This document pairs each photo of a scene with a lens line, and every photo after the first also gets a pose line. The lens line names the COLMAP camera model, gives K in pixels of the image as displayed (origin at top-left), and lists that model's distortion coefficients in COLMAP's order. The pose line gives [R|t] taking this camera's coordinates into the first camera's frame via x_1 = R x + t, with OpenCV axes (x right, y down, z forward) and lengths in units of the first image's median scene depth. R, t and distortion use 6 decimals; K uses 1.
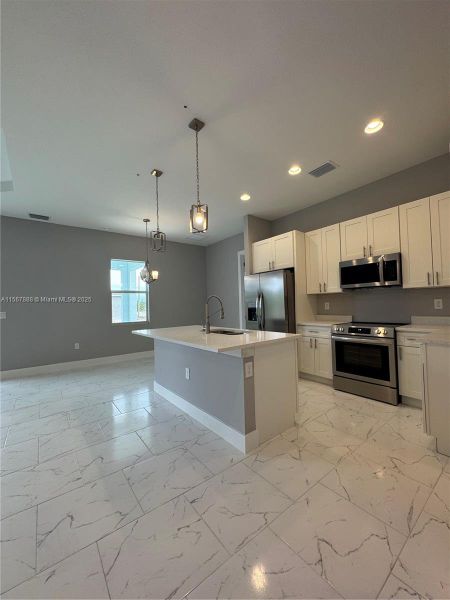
lens RADIAL K [[240.0, 0, 225.6], [0, 240.0, 299.5], [0, 0, 1]] dist [0.000402, 0.000197]
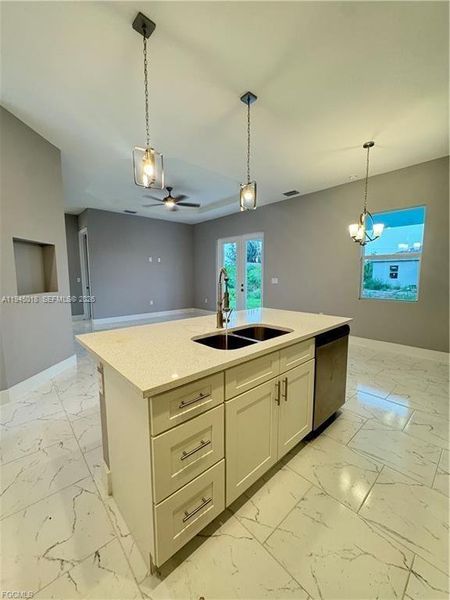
lens RADIAL K [[240.0, 0, 225.6], [0, 240.0, 299.5], [0, 0, 1]] dist [0.000402, 0.000197]
pose [[0.070968, 0.134624, -0.988352, 0.524990], [0.025378, 0.990286, 0.136710, -0.029487], [0.997156, -0.034784, 0.066862, 0.886113]]
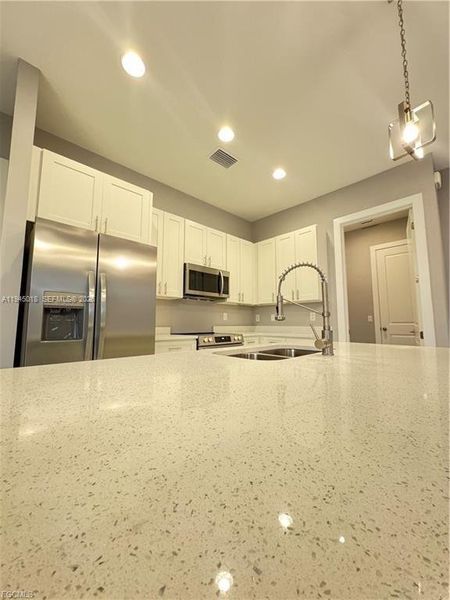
lens RADIAL K [[240.0, 0, 225.6], [0, 240.0, 299.5], [0, 0, 1]] dist [0.000402, 0.000197]
pose [[-0.099401, 0.126516, 0.986972, -0.425623], [-0.021409, 0.991383, -0.129237, 0.094744], [-0.994817, -0.033977, -0.095836, 1.096933]]
